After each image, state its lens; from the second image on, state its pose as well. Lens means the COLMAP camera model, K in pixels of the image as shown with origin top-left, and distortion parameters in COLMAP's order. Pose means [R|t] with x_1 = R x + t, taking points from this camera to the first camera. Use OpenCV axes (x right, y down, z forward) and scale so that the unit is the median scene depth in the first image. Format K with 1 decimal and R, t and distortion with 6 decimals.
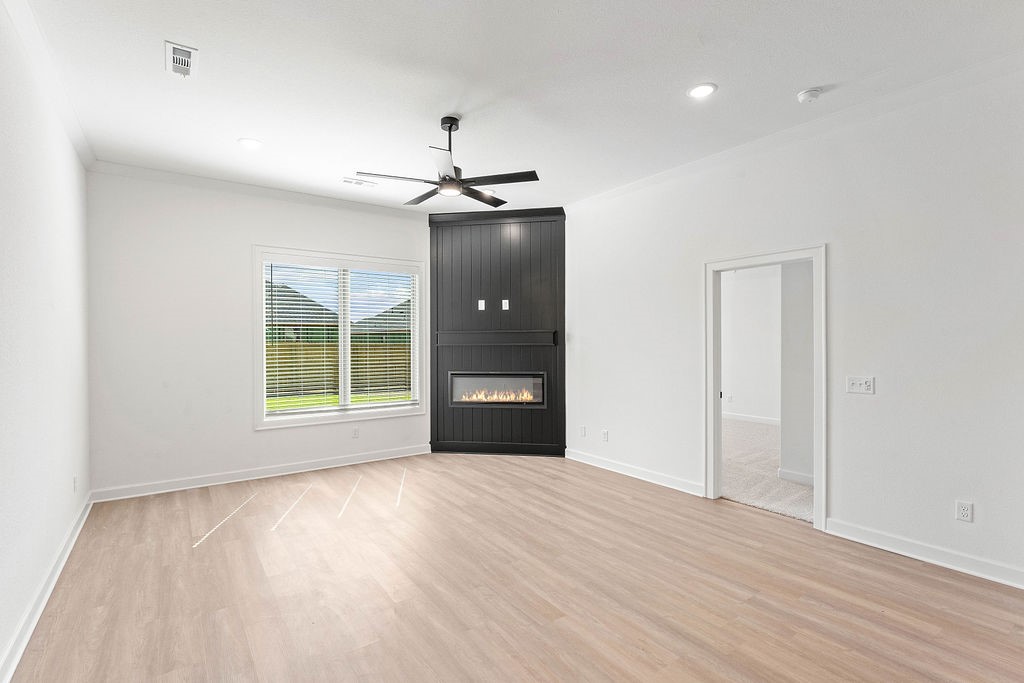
lens RADIAL K [[476.8, 0, 511.6], [0, 476.8, 343.2], [0, 0, 1]] dist [-0.014603, 0.000738]
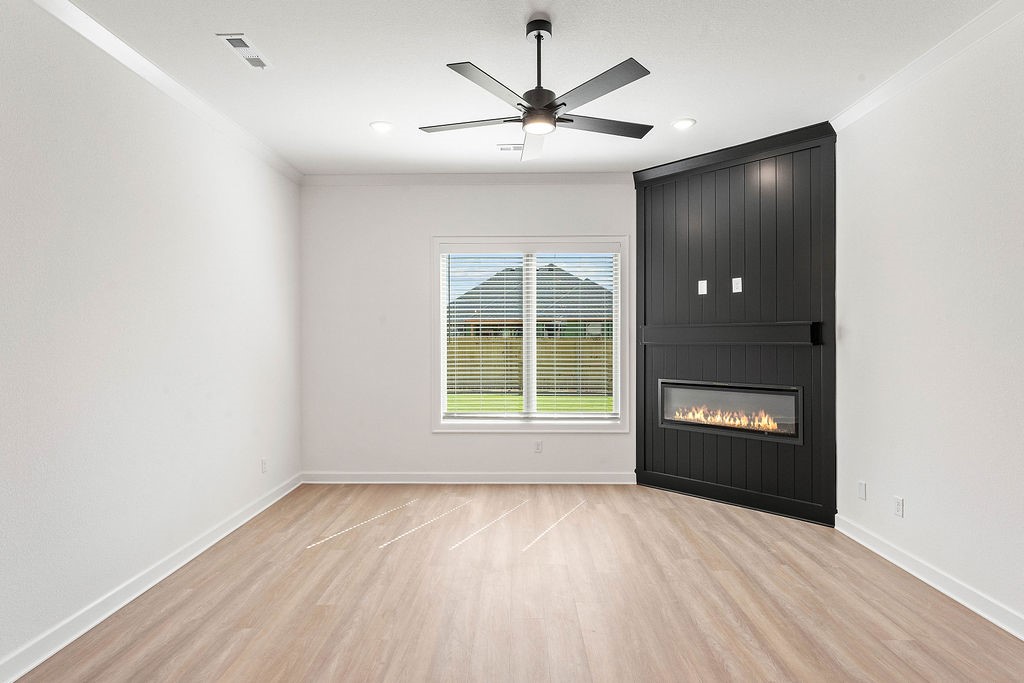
lens RADIAL K [[531.5, 0, 511.4], [0, 531.5, 337.0], [0, 0, 1]] dist [-0.006022, 0.000831]
pose [[0.806021, 0.001073, -0.591885, 0.189602], [-0.003647, 0.999988, -0.003154, -0.002733], [0.591875, 0.004701, 0.806016, 0.212918]]
